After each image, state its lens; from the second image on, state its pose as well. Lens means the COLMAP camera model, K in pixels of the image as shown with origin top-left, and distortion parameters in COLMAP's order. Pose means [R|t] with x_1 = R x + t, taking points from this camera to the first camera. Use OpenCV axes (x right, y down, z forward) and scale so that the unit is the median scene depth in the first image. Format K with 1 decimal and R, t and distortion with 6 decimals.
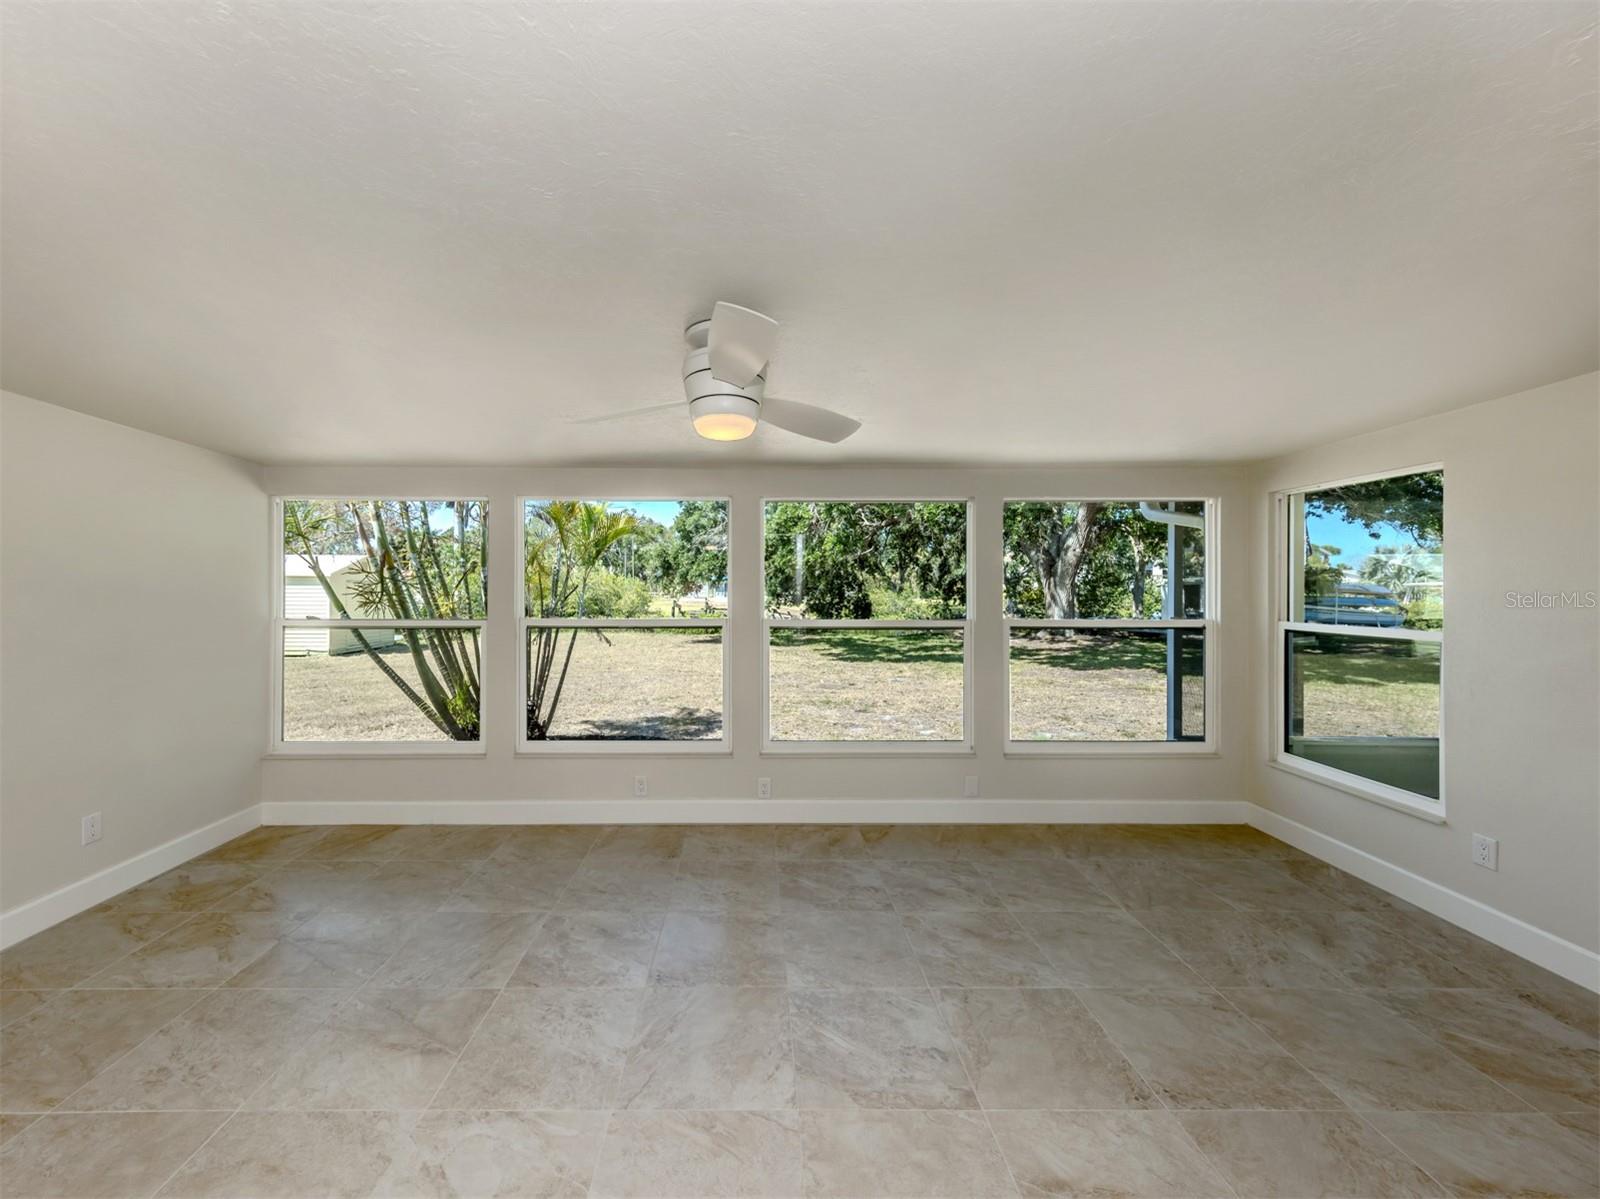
lens RADIAL K [[578.4, 0, 702.6], [0, 578.4, 586.3], [0, 0, 1]] dist [0.004466, -0.000151]
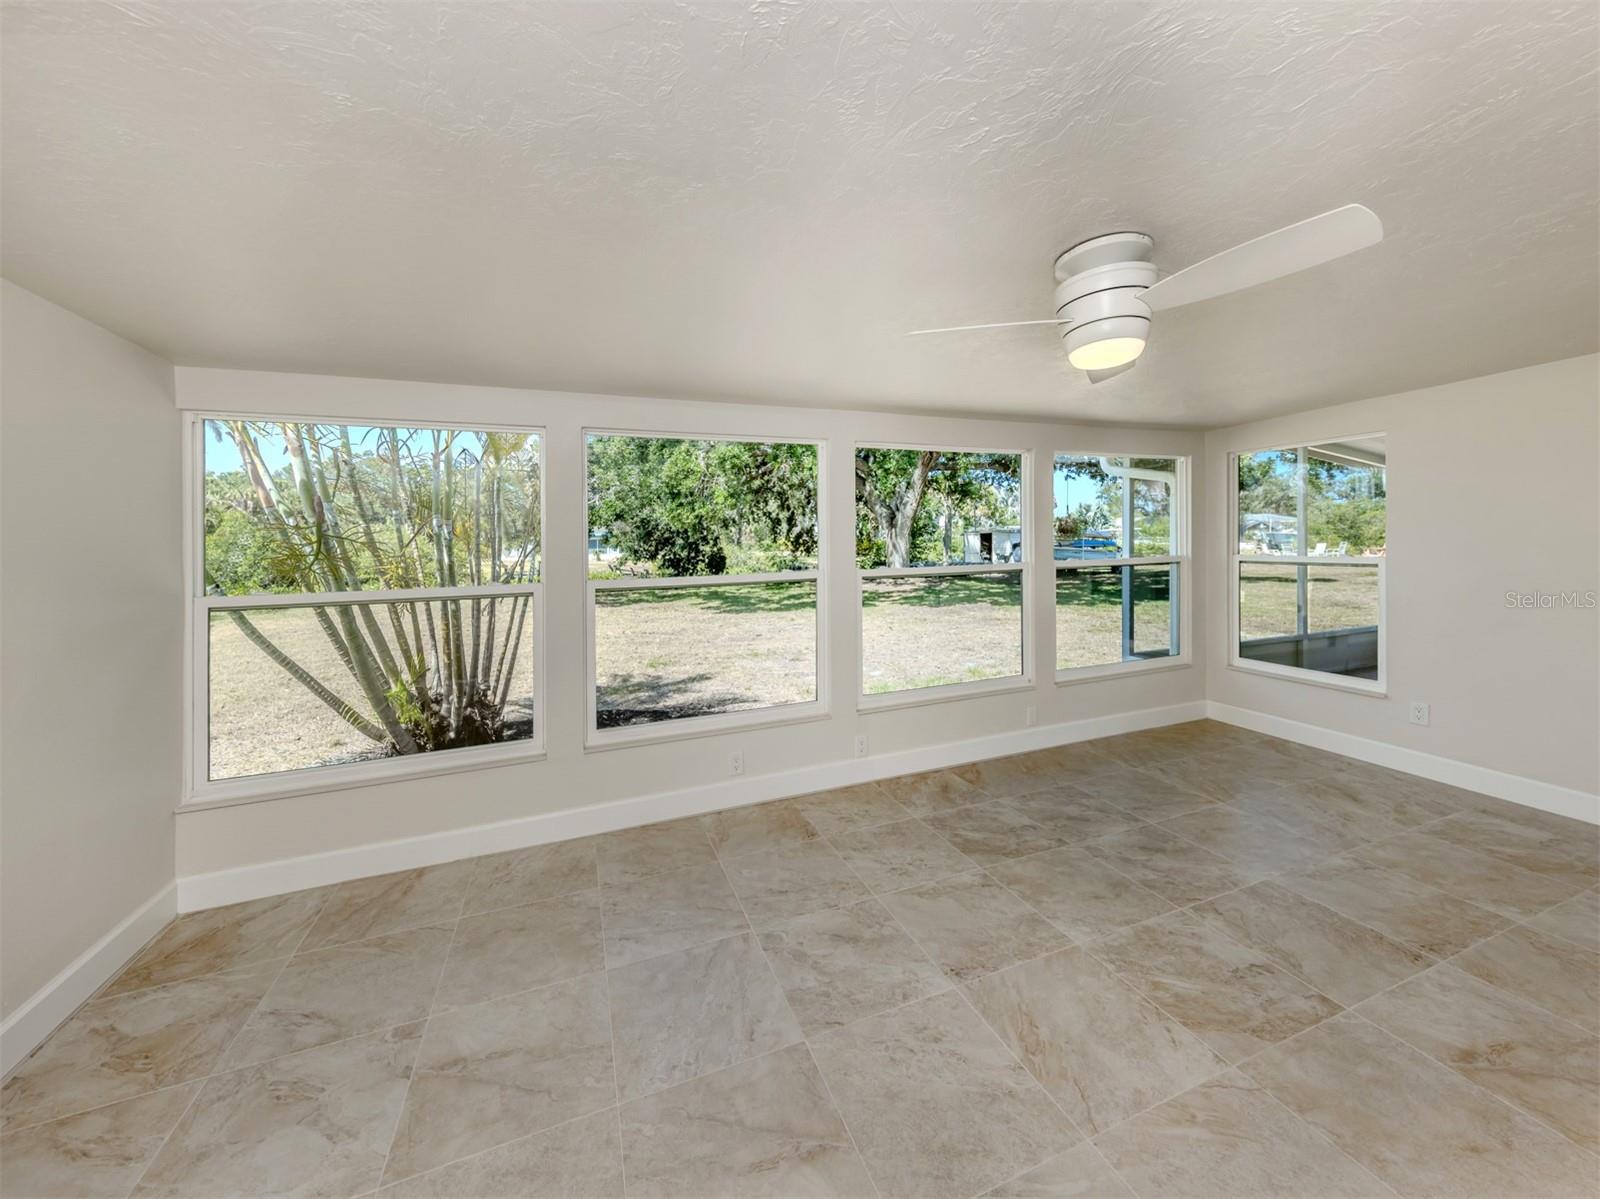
lens RADIAL K [[583.6, 0, 798.4], [0, 583.6, 533.5], [0, 0, 1]] dist [0.004270, 0.000035]
pose [[0.936597, -0.018588, 0.349915, -0.443543], [0.022813, 0.999708, -0.007956, 0.003908], [-0.349665, 0.015434, 0.936748, 0.172302]]
